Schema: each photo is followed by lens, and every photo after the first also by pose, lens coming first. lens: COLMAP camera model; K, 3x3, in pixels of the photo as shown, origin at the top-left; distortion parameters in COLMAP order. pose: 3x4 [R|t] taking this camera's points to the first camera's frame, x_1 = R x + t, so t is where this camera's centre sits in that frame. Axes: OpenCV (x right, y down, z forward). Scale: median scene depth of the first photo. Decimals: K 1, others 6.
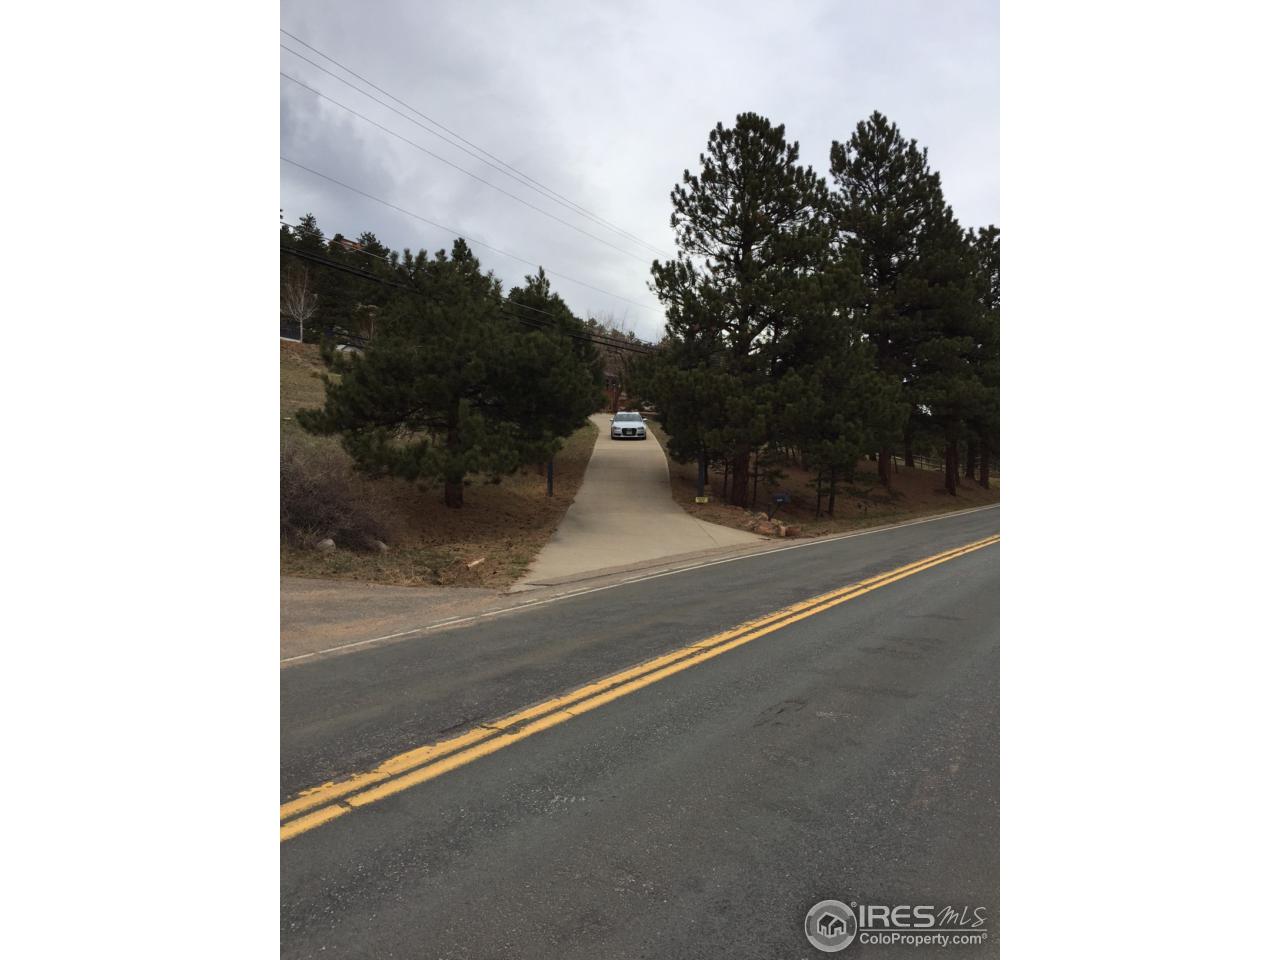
lens RADIAL K [[619.7, 0, 640.0], [0, 619.7, 480.0], [0, 0, 1]] dist [-0.000509, 0.006051]
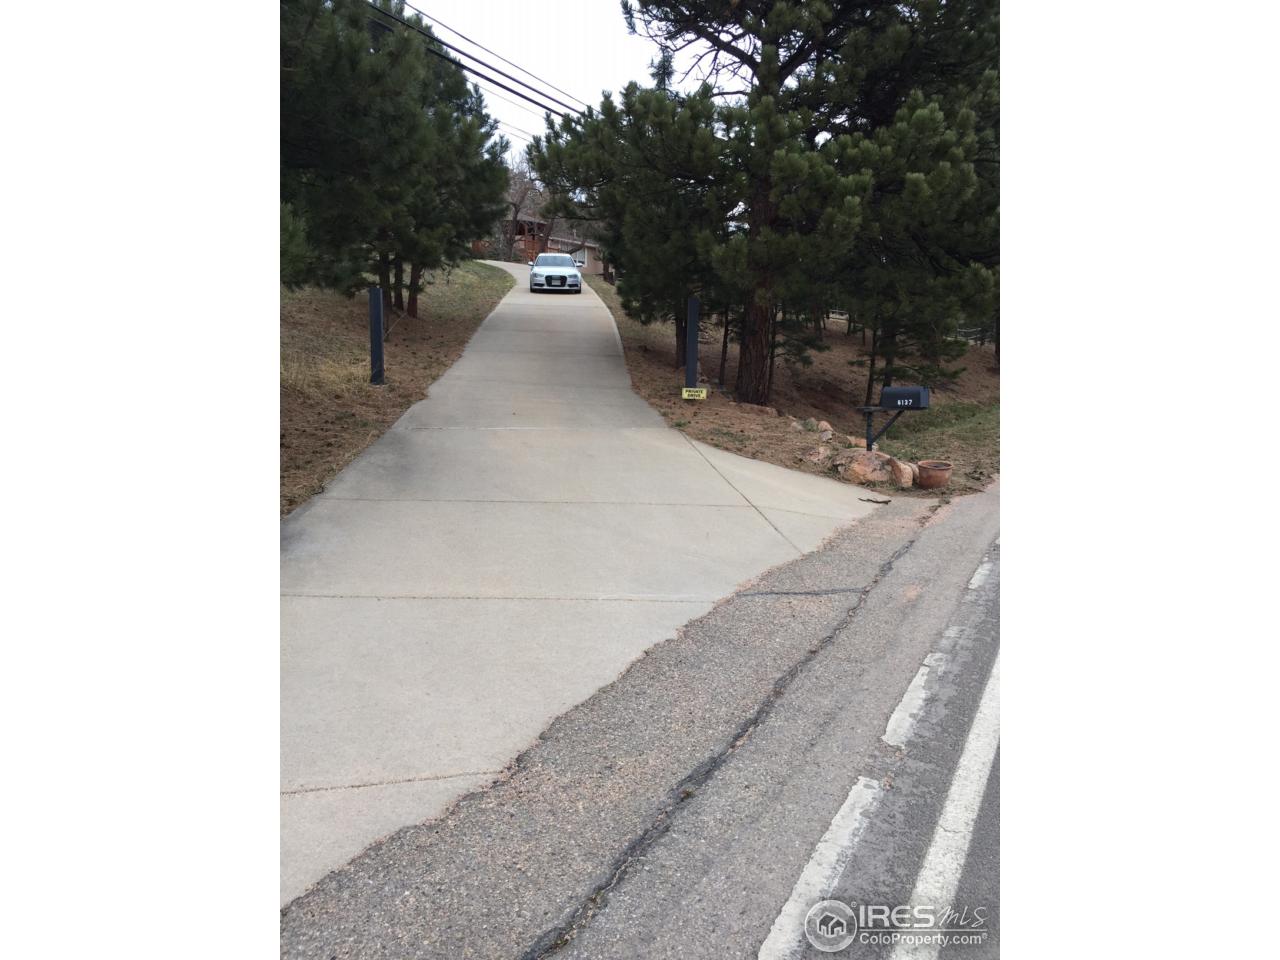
lens RADIAL K [[622.8, 0, 637.0], [0, 622.8, 455.9], [0, 0, 1]] dist [0.002244, 0.000690]
pose [[0.995258, -0.007294, 0.096998, 0.005109], [-0.008482, 0.986879, 0.161236, 0.001536], [-0.096901, -0.161294, 0.982138, 0.433310]]
